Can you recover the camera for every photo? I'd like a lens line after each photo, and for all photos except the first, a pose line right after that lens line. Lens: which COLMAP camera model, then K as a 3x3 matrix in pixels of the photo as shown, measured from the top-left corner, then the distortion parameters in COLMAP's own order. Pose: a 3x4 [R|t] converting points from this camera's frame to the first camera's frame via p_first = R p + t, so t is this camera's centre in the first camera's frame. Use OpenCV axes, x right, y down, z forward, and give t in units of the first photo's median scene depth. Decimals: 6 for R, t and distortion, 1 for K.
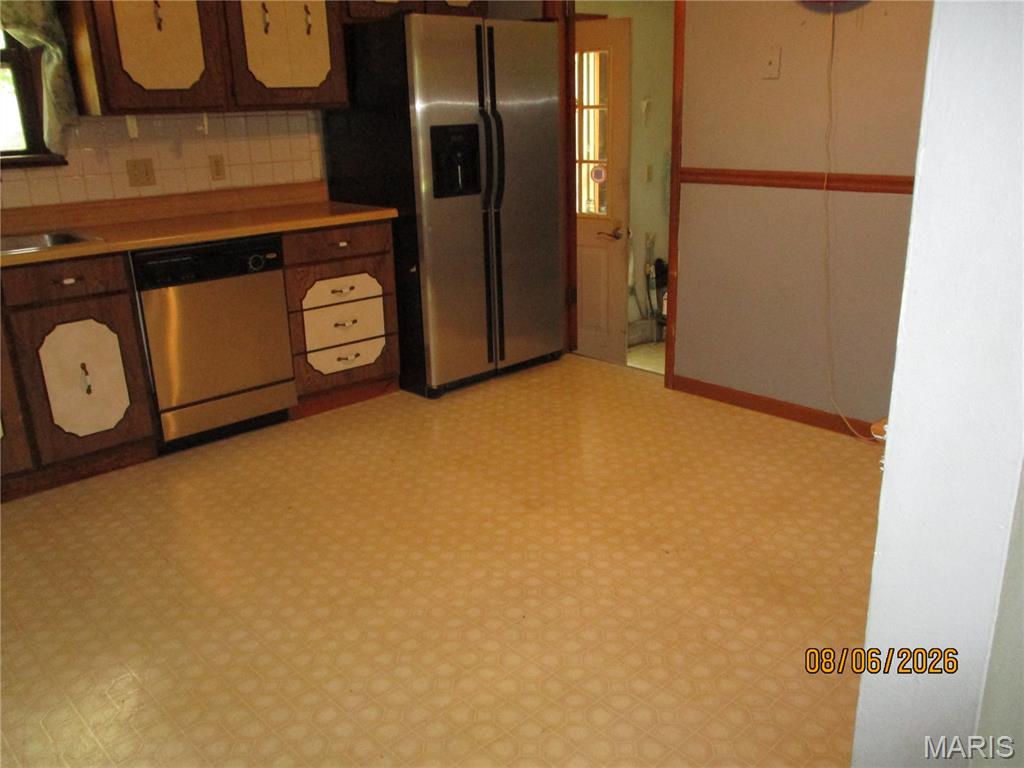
lens RADIAL K [[850.9, 0, 512.8], [0, 850.9, 379.8], [0, 0, 1]] dist [-0.018922, 0.016818]
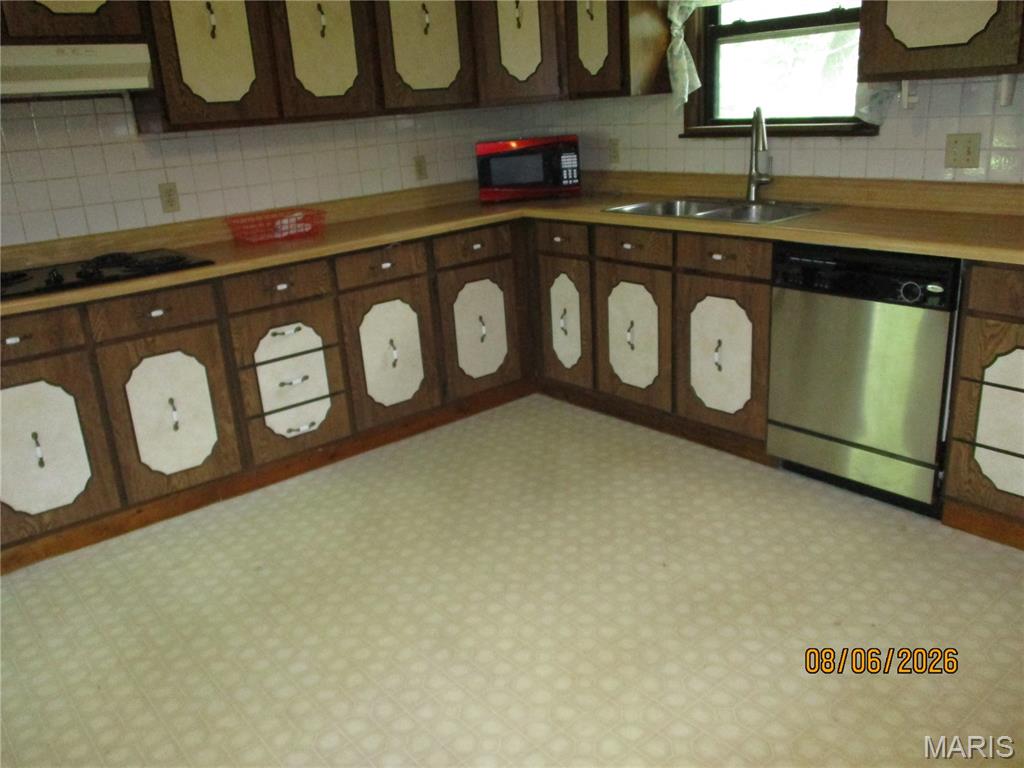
lens RADIAL K [[850.9, 0, 512.8], [0, 850.9, 388.1], [0, 0, 1]] dist [-0.018922, 0.016818]
pose [[-0.056434, 0.348631, -0.935559, 0.460748], [-0.247047, 0.903037, 0.351414, -0.259609], [0.967359, 0.250959, 0.035166, 0.745889]]
